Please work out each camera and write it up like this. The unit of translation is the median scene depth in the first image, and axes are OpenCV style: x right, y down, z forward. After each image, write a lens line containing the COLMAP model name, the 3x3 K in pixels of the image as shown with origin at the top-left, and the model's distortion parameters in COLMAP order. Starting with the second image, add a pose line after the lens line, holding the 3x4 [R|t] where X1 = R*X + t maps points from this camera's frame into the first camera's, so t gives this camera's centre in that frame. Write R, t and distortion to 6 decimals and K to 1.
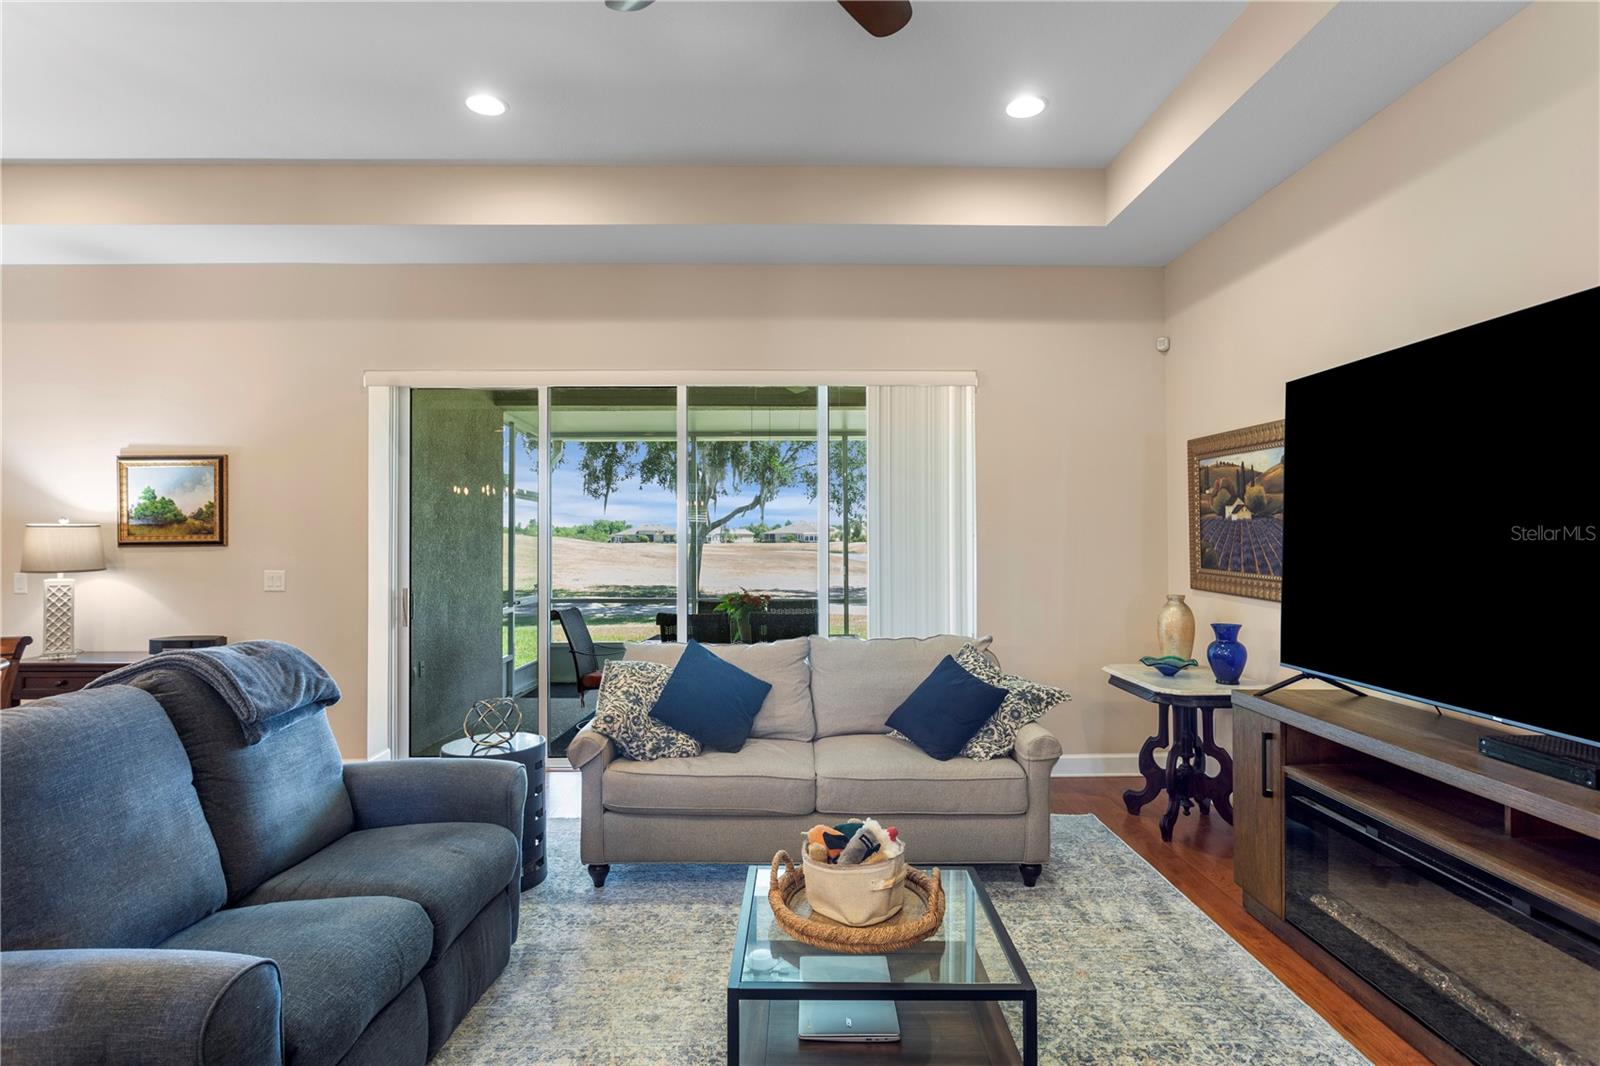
lens RADIAL K [[812.0, 0, 800.0], [0, 812.0, 533.0], [0, 0, 1]] dist [-0.002825, 0.001150]
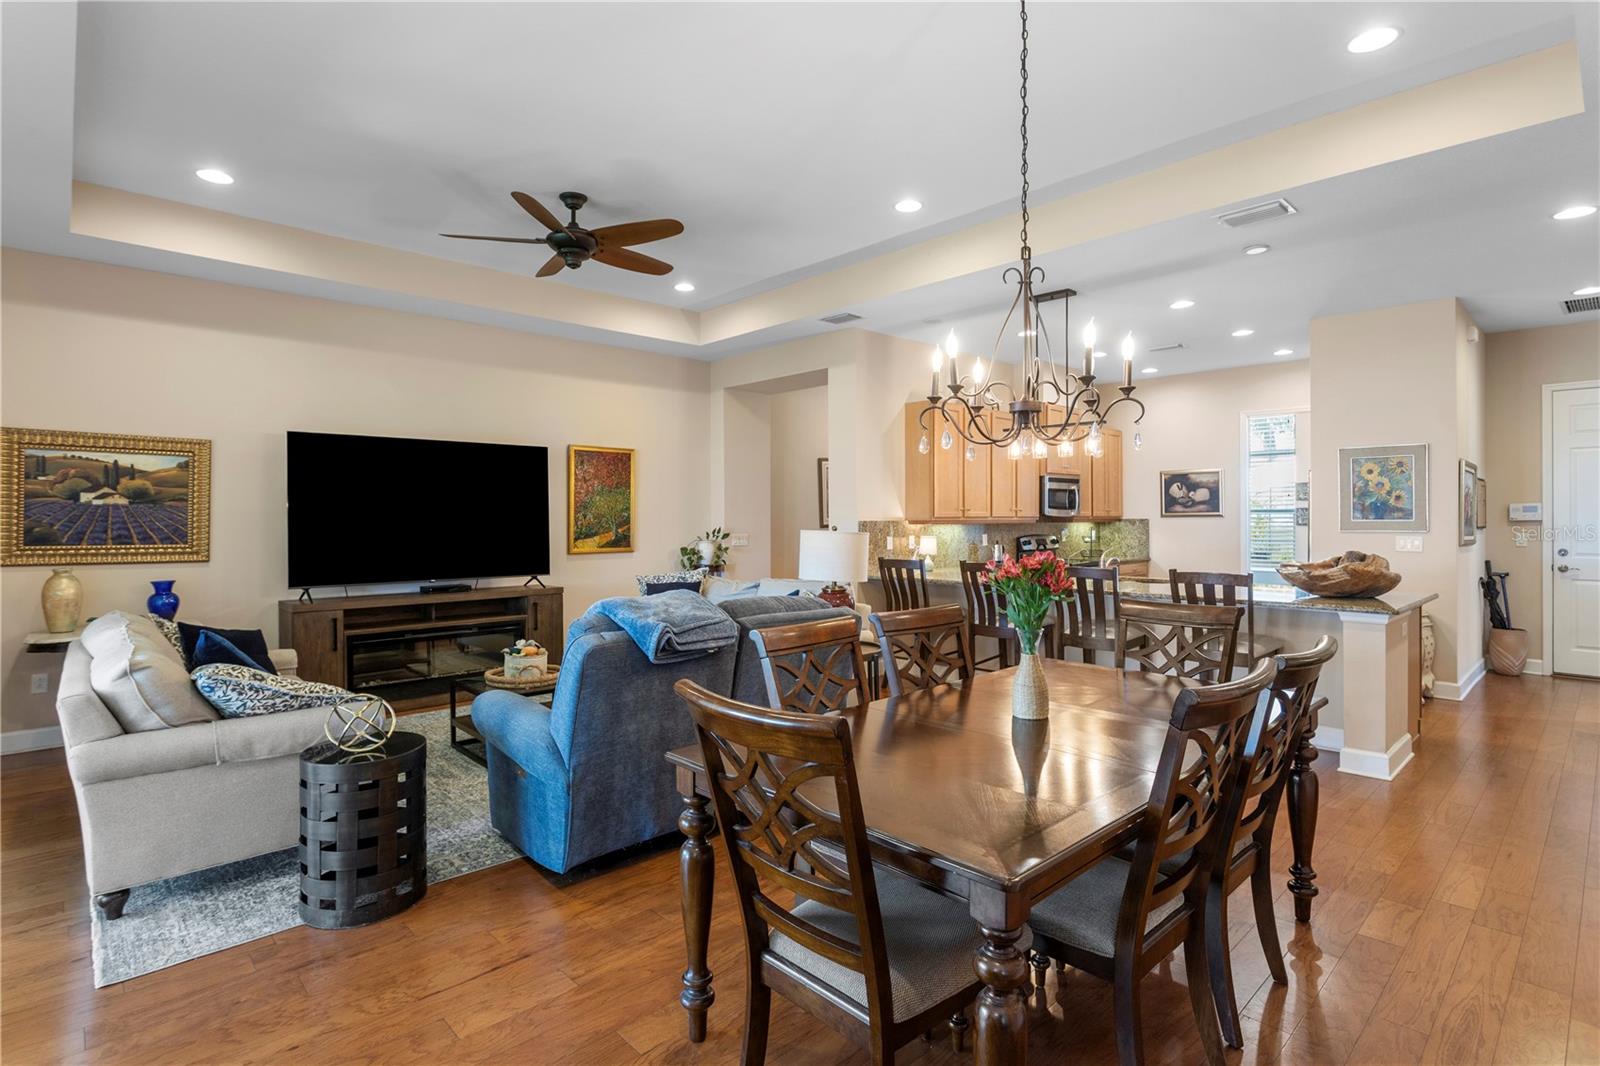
lens RADIAL K [[787.4, 0, 794.3], [0, 787.4, 509.0], [0, 0, 1]] dist [-0.006406, -0.000358]
pose [[-0.674233, 0.012527, 0.738412, -0.990077], [0.001106, 0.999872, -0.015953, 0.010850], [-0.738518, -0.009939, -0.674161, 0.927642]]
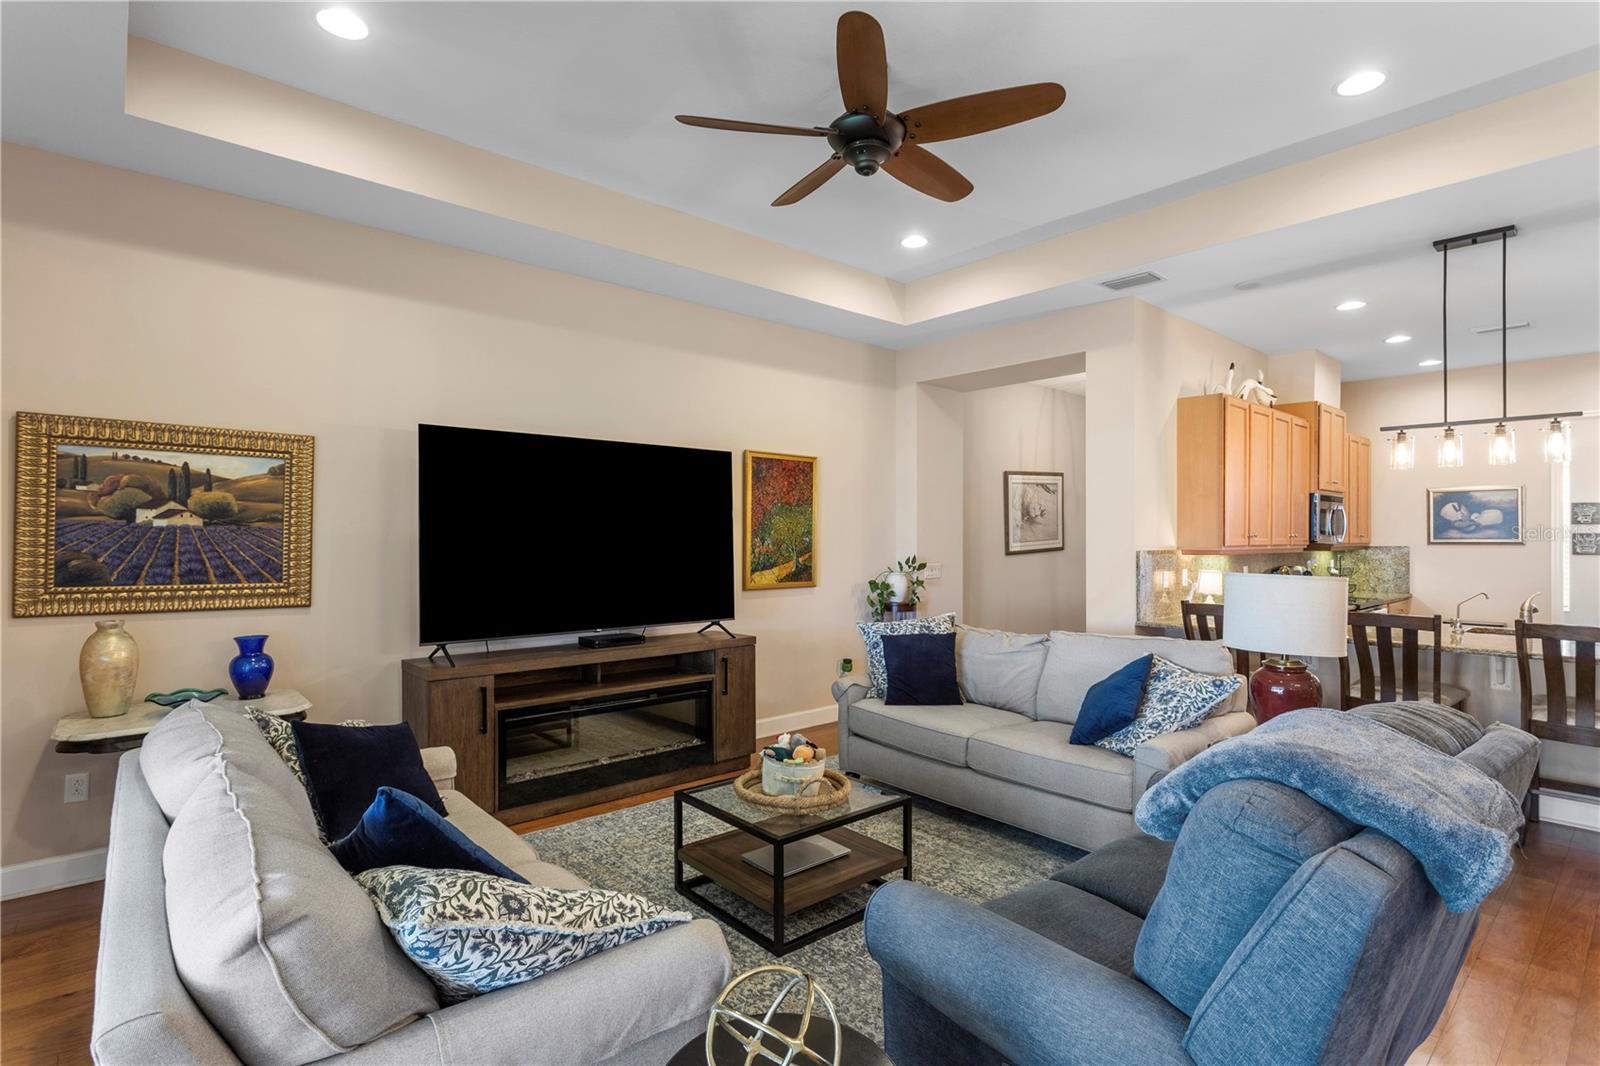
lens RADIAL K [[782.5, 0, 797.6], [0, 782.5, 526.0], [0, 0, 1]] dist [-0.009801, 0.002612]
pose [[-0.652230, 0.010400, 0.757949, -0.497969], [-0.004369, 0.999838, -0.017479, -0.003800], [-0.758008, -0.014712, -0.652079, 0.932532]]
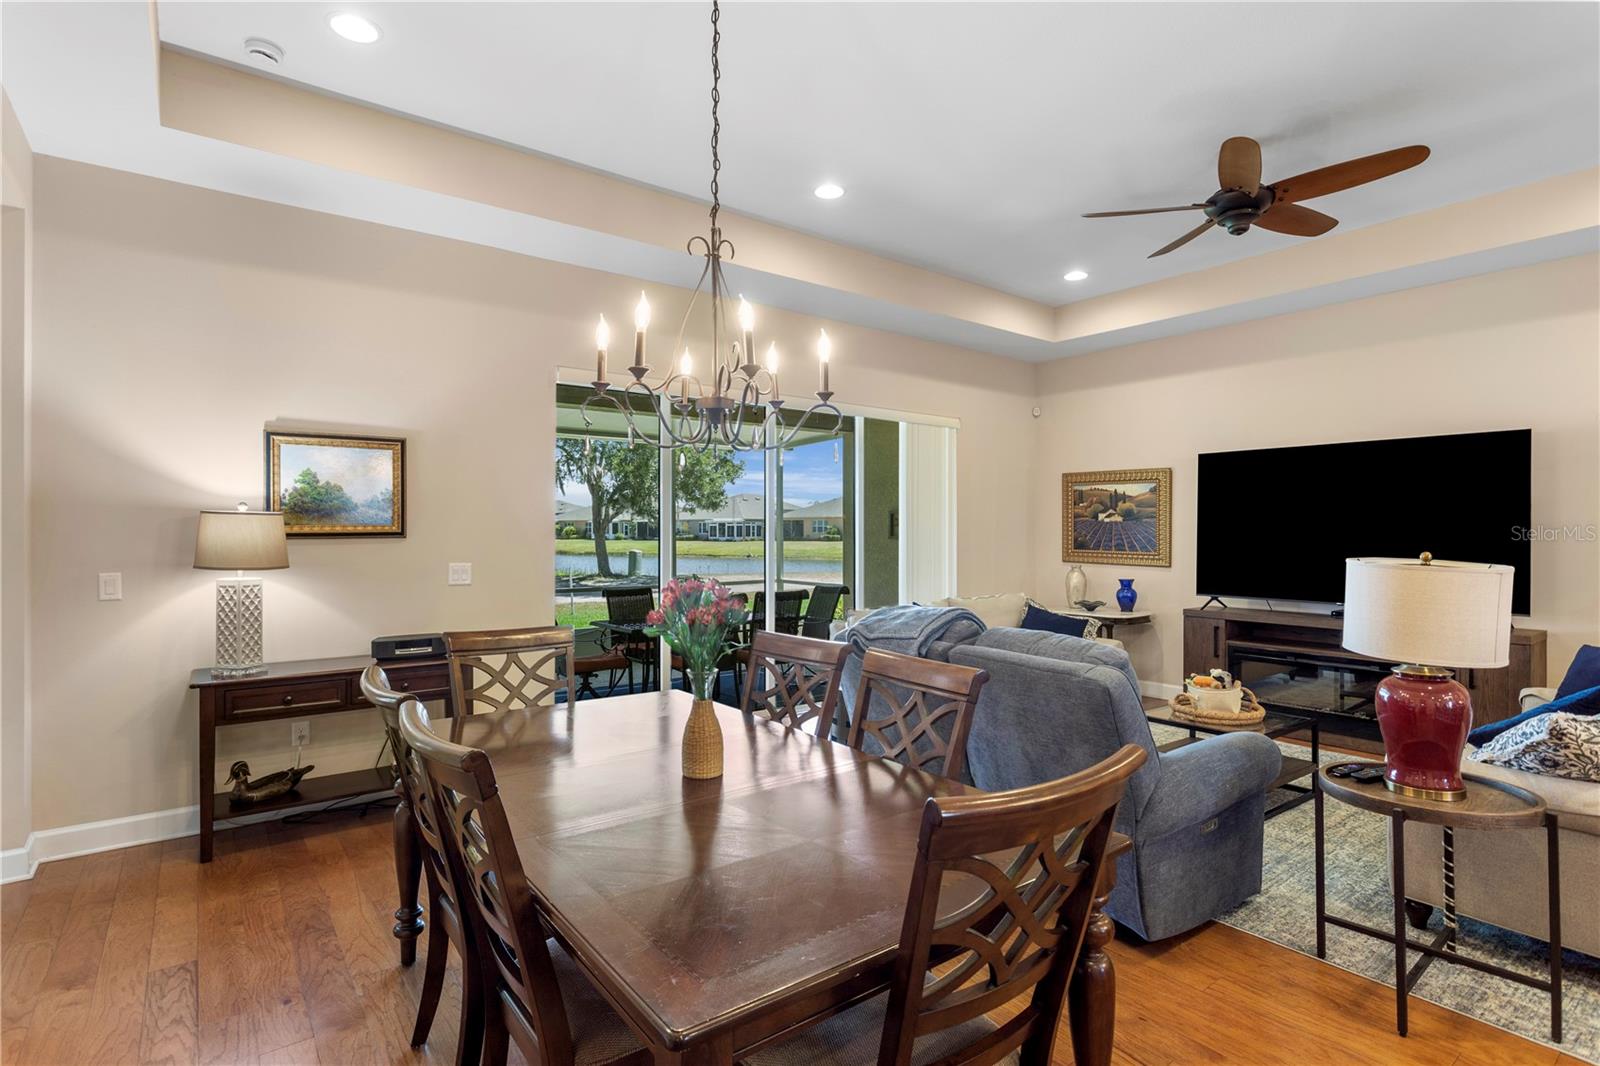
lens RADIAL K [[787.3, 0, 803.7], [0, 787.3, 530.3], [0, 0, 1]] dist [-0.001582, 0.000907]
pose [[0.800758, 0.003673, 0.598977, -0.930132], [-0.005923, 0.999981, 0.001786, 0.003659], [-0.598959, -0.004978, 0.800765, 0.018635]]
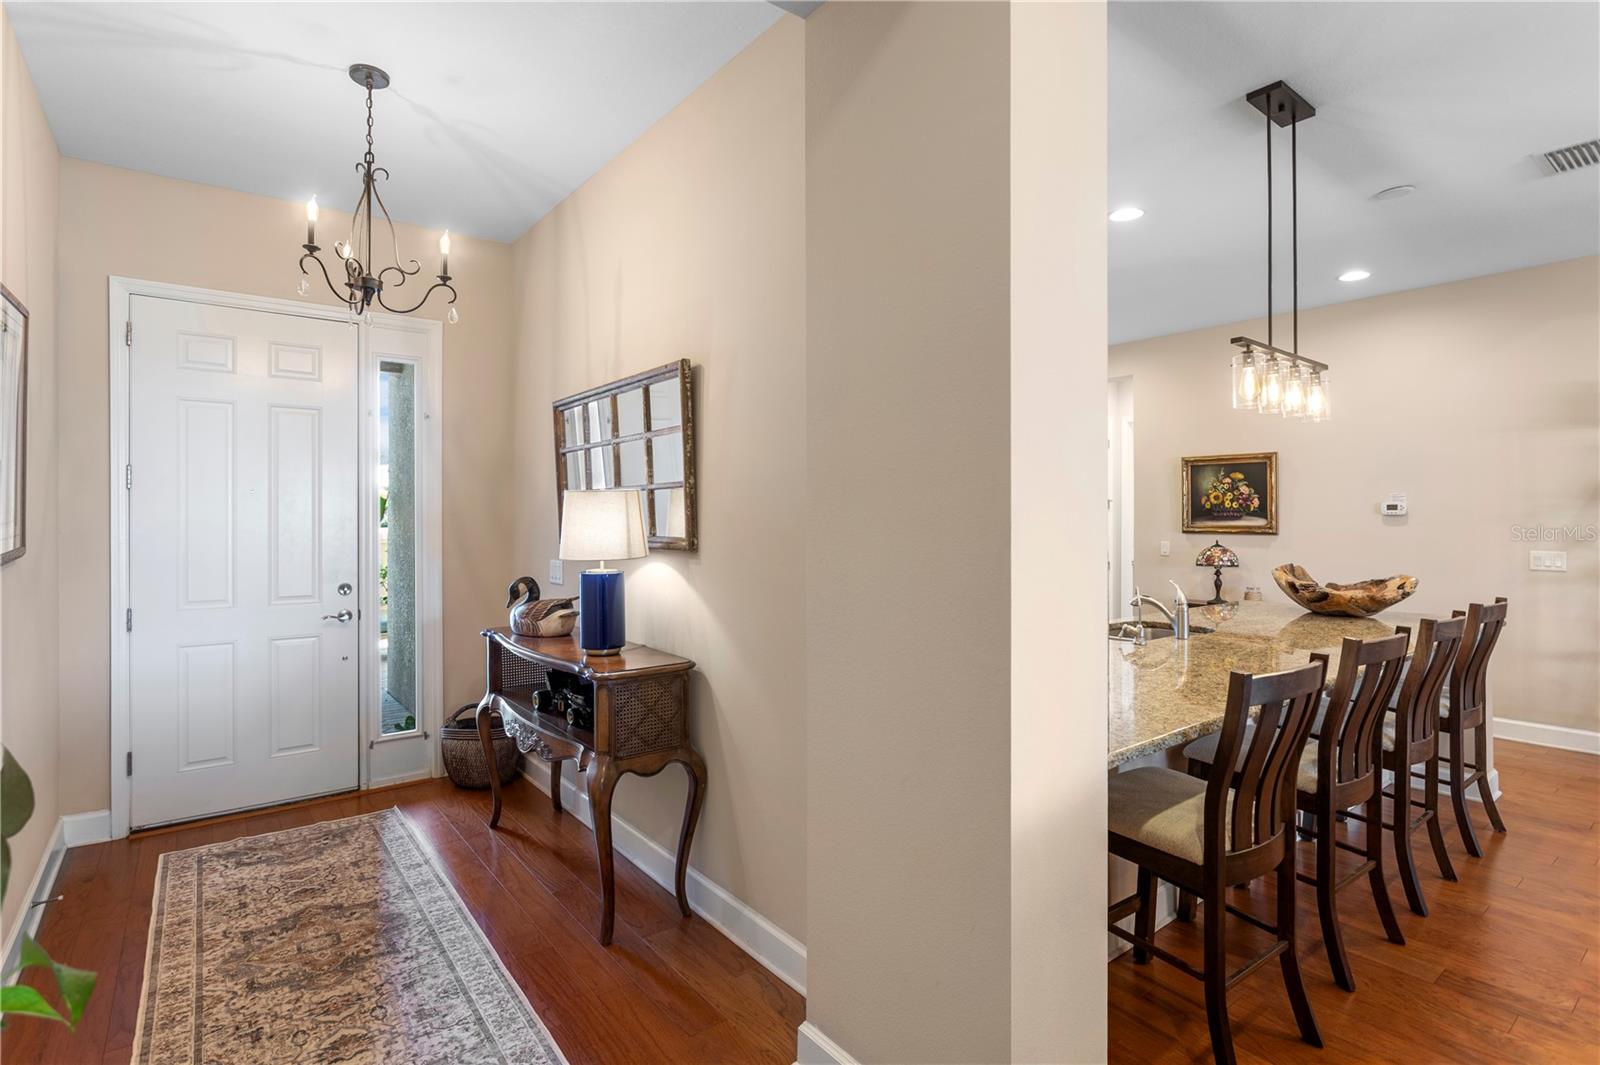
lens RADIAL K [[794.6, 0, 796.4], [0, 794.6, 519.5], [0, 0, 1]] dist [-0.011068, 0.000879]
pose [[-0.798725, 0.005419, -0.601671, 0.402348], [0.006718, 0.999977, 0.000089, -0.007858], [0.601658, -0.003970, -0.798744, 0.039049]]
